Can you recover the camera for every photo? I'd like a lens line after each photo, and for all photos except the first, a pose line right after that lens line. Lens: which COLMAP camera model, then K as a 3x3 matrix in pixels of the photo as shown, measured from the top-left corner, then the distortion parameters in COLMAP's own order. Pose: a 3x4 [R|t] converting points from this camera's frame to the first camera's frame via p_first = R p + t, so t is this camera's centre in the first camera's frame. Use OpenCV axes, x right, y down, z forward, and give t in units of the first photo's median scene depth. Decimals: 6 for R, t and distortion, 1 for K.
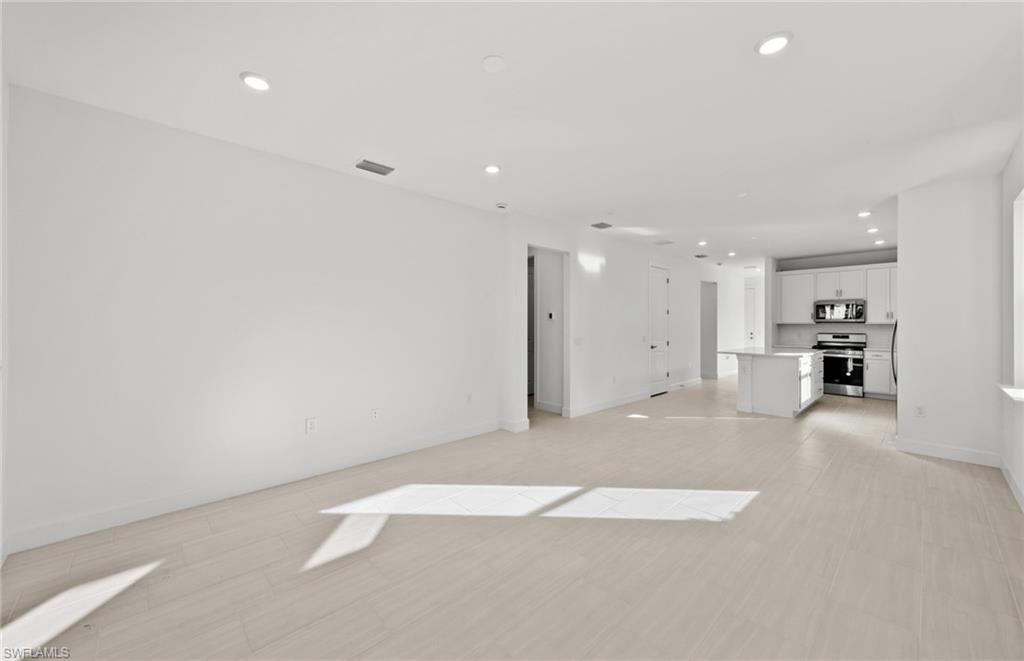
lens RADIAL K [[392.3, 0, 509.6], [0, 392.3, 325.3], [0, 0, 1]] dist [0.008650, -0.001120]
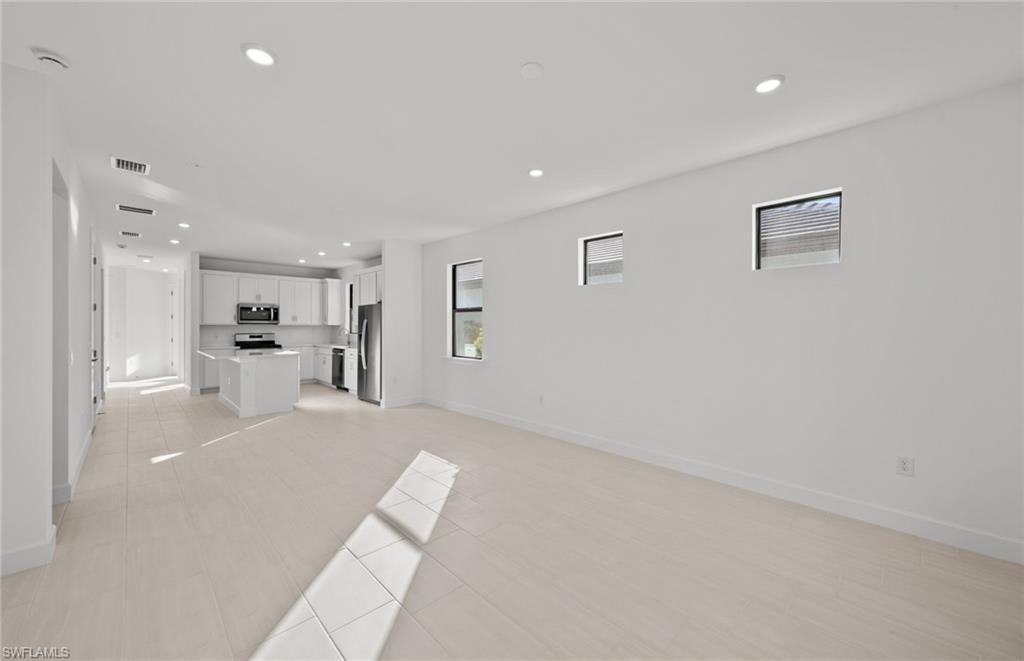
lens RADIAL K [[392.3, 0, 517.3], [0, 392.3, 325.6], [0, 0, 1]] dist [0.008650, -0.001120]
pose [[-0.026185, -0.000887, 0.999657, -0.294689], [0.003171, 0.999995, 0.000970, -0.001118], [-0.999652, 0.003195, -0.026182, 0.296437]]
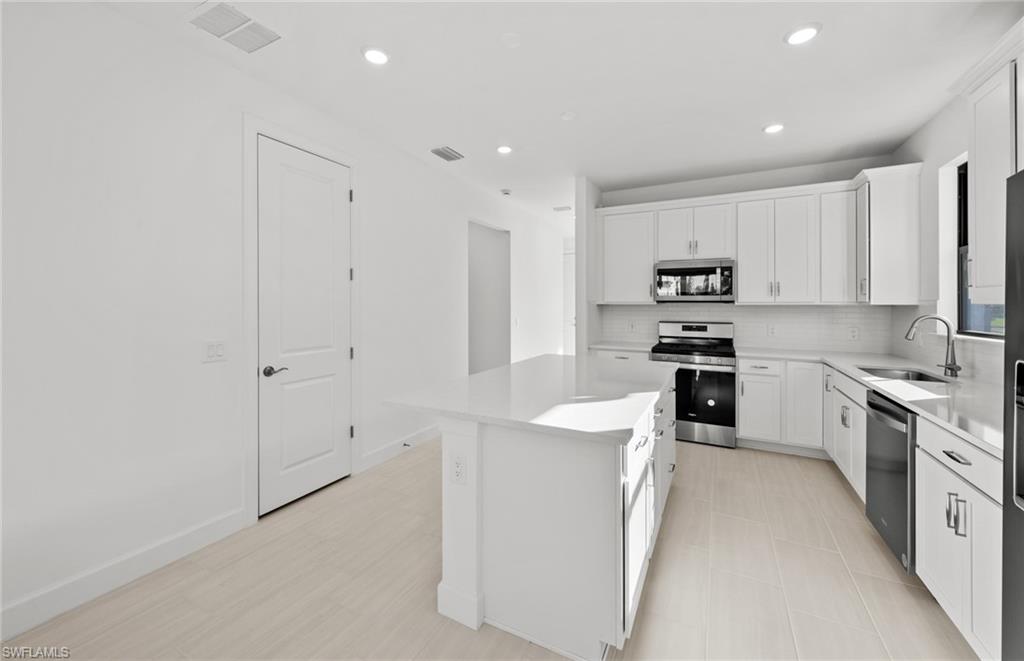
lens RADIAL K [[392.3, 0, 515.1], [0, 392.3, 302.6], [0, 0, 1]] dist [0.008650, -0.001120]
pose [[0.944847, 0.003449, 0.327493, 0.431047], [-0.000563, 0.999960, -0.008906, -0.001544], [-0.327511, 0.008231, 0.944812, 0.573428]]
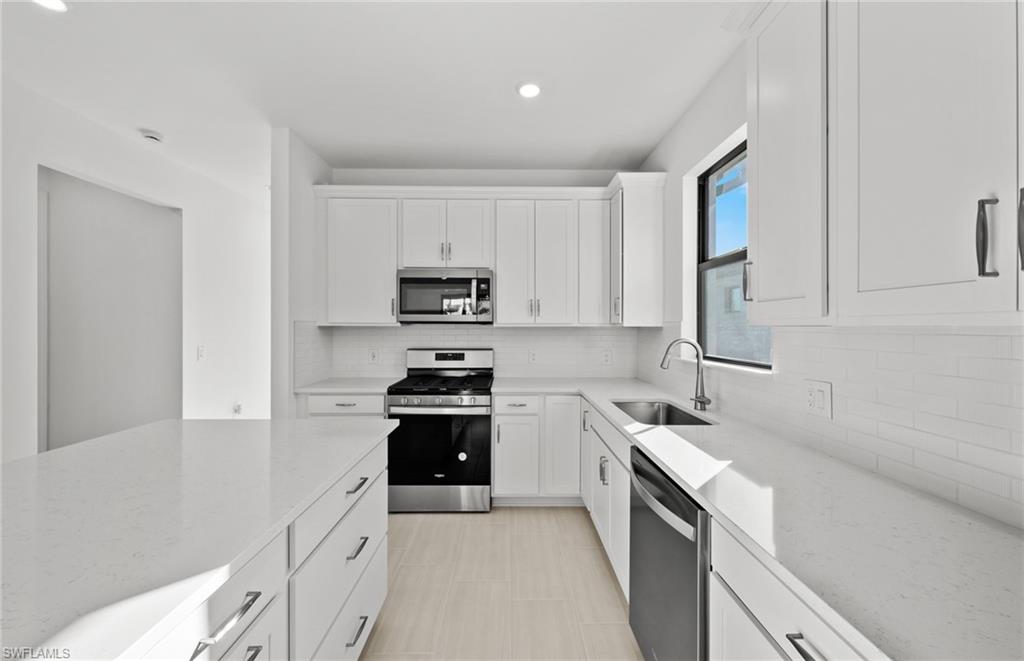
lens RADIAL K [[392.3, 0, 505.6], [0, 392.3, 325.8], [0, 0, 1]] dist [0.008650, -0.001120]
pose [[0.688058, 0.002979, 0.725649, 0.579890], [0.001453, 0.999984, -0.005483, -0.002126], [-0.725654, 0.004827, 0.688043, 0.671888]]
